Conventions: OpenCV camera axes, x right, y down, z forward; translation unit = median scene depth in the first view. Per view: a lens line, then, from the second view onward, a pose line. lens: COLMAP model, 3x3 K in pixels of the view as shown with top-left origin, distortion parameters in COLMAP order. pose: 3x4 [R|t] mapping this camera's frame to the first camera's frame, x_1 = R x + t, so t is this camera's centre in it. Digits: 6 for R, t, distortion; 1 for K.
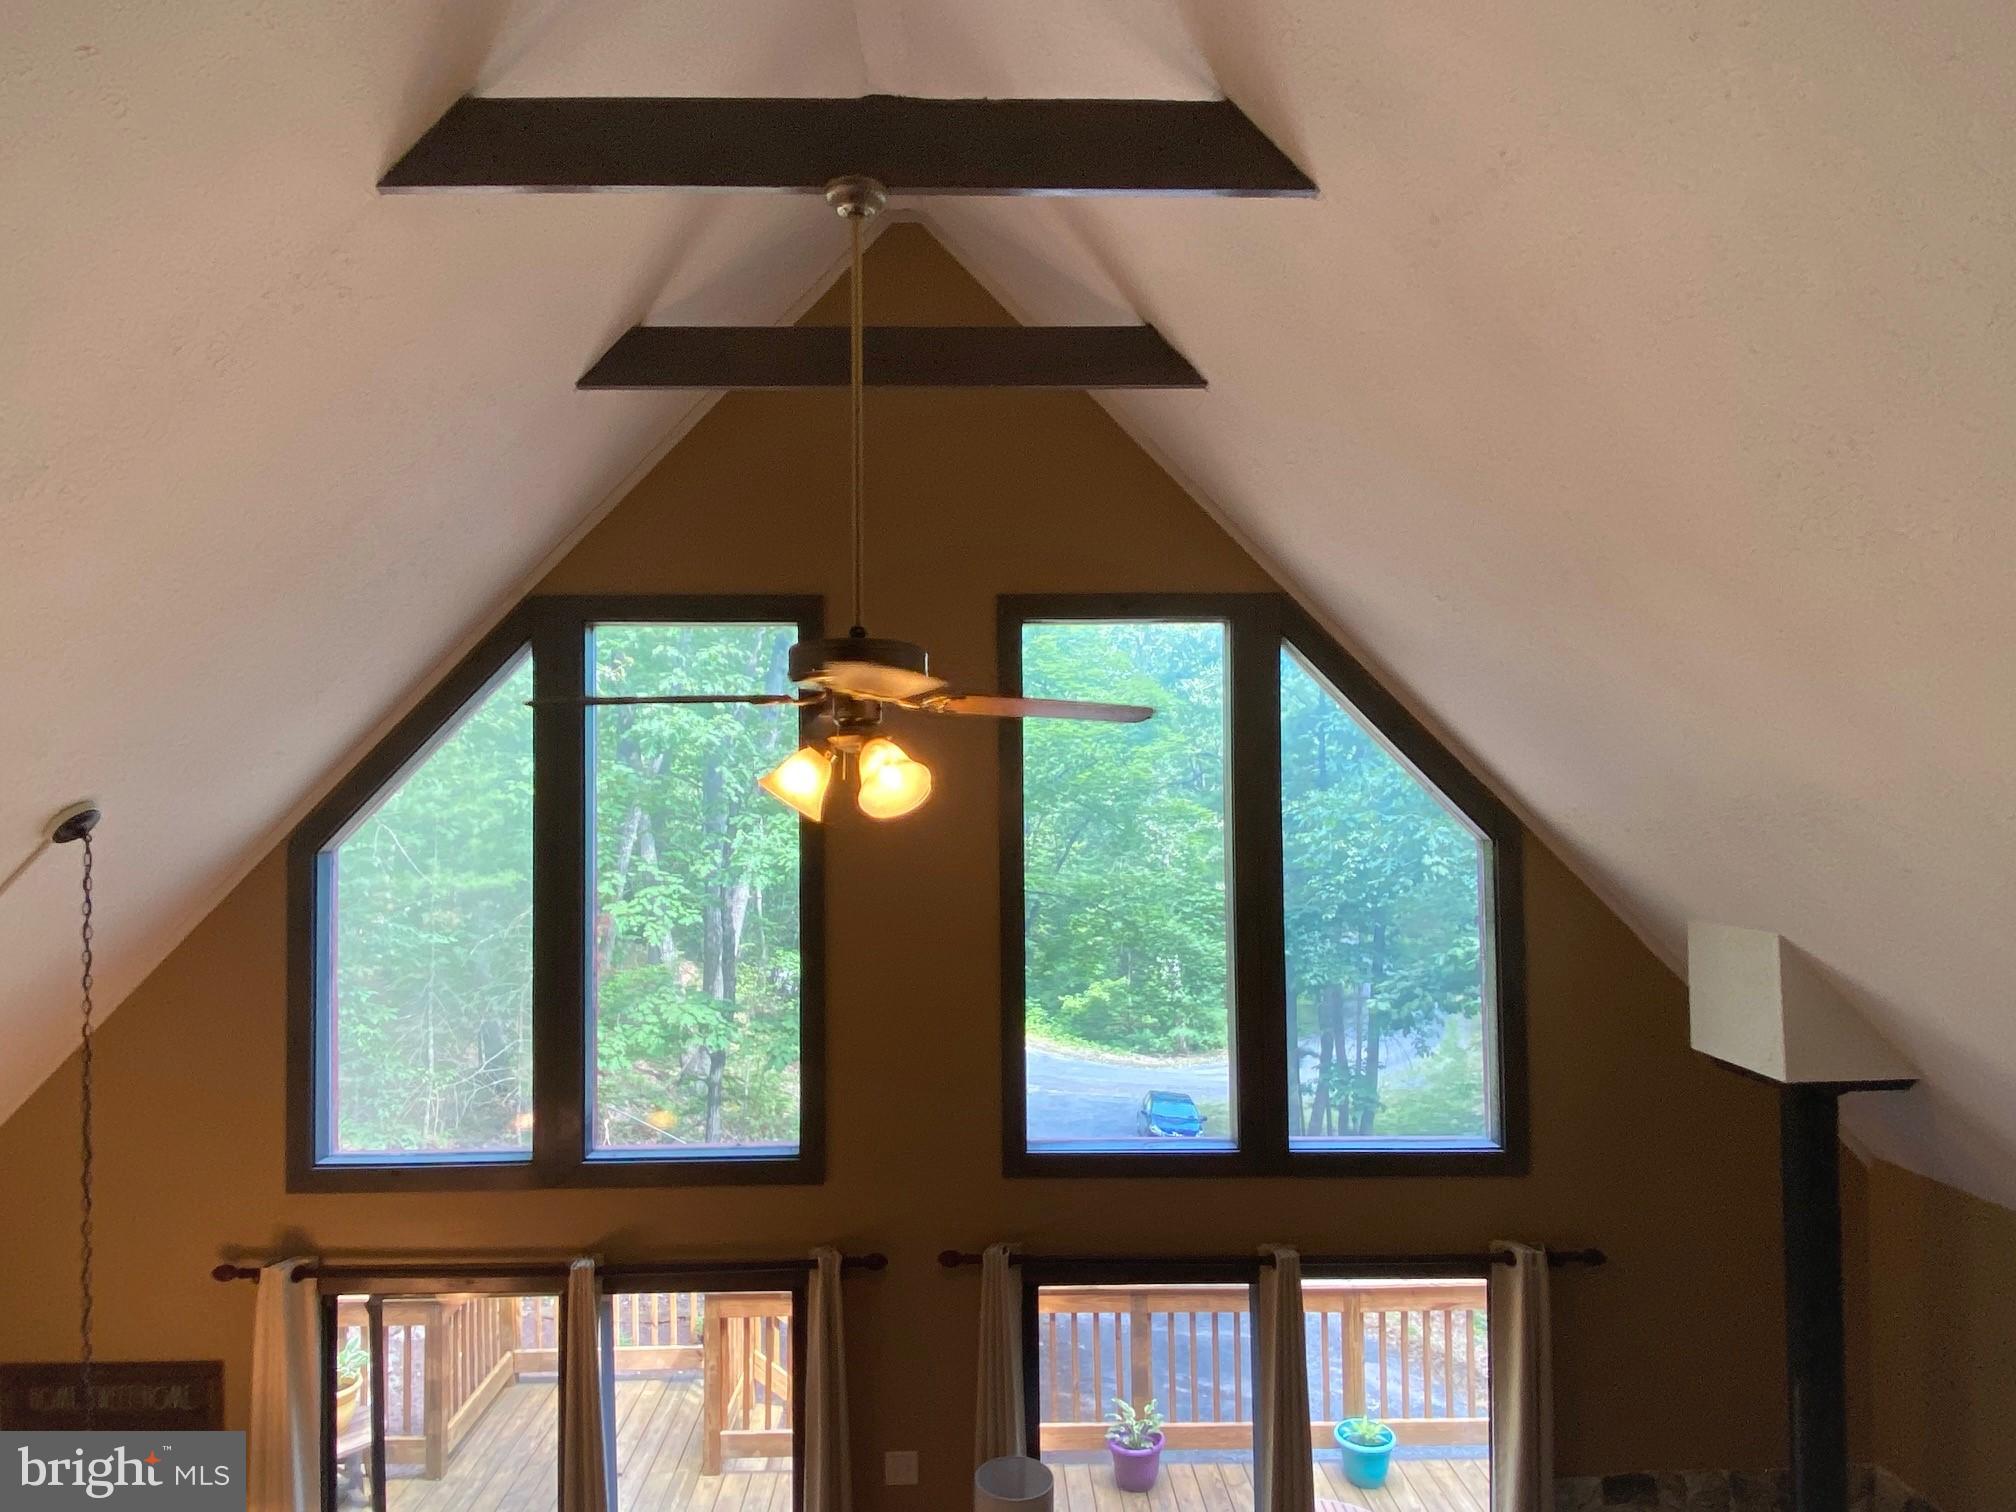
lens RADIAL K [[1230.7, 0, 994.9], [0, 1230.7, 762.2], [0, 0, 1]] dist [0.025866, -0.022846]
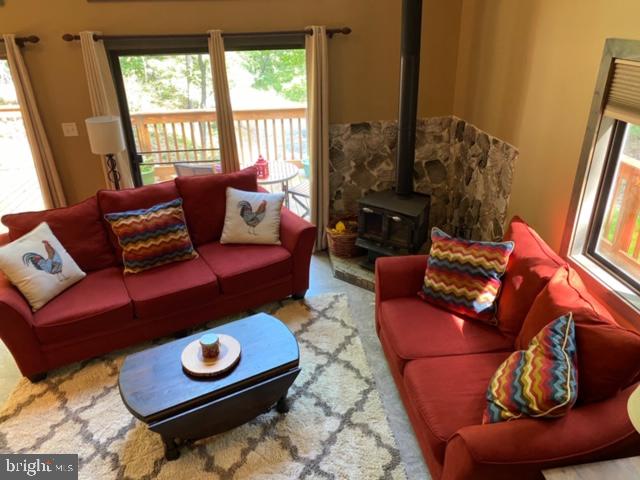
lens RADIAL K [[489.2, 0, 318.1], [0, 489.2, 233.8], [0, 0, 1]] dist [0.084408, -0.120971]
pose [[0.994623, -0.058800, 0.085256, 0.316317], [0.014931, 0.896012, 0.443778, 0.318646], [-0.102485, -0.440118, 0.892072, -0.028446]]
